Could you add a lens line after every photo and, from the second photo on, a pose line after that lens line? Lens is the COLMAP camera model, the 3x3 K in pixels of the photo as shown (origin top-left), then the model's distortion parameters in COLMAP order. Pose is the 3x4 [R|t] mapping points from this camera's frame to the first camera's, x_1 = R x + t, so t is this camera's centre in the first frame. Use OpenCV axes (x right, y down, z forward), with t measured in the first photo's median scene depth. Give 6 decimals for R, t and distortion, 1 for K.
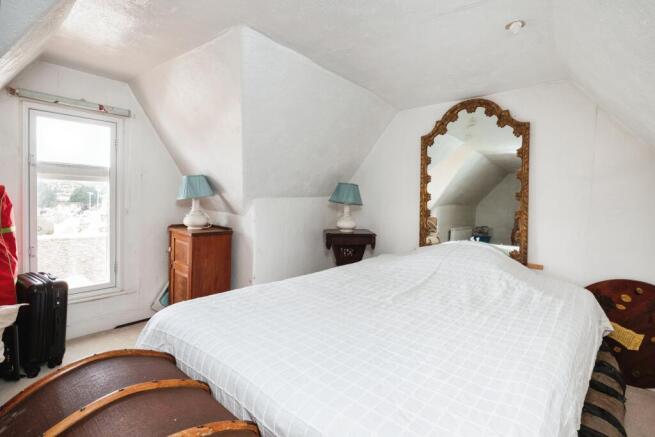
lens RADIAL K [[311.6, 0, 327.5], [0, 311.6, 218.5], [0, 0, 1]] dist [-0.057089, 0.000103]
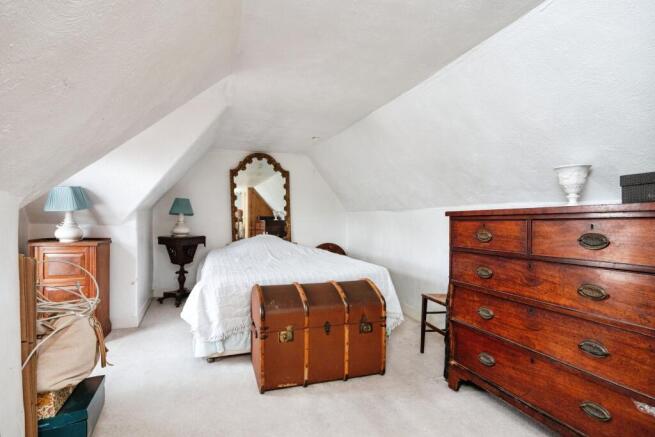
lens RADIAL K [[311.6, 0, 327.5], [0, 311.6, 218.5], [0, 0, 1]] dist [-0.057089, 0.000103]
pose [[0.454470, -0.019989, 0.890538, -0.863228], [0.062525, 0.997998, -0.009508, 0.021635], [-0.888565, 0.060002, 0.454810, -0.111259]]
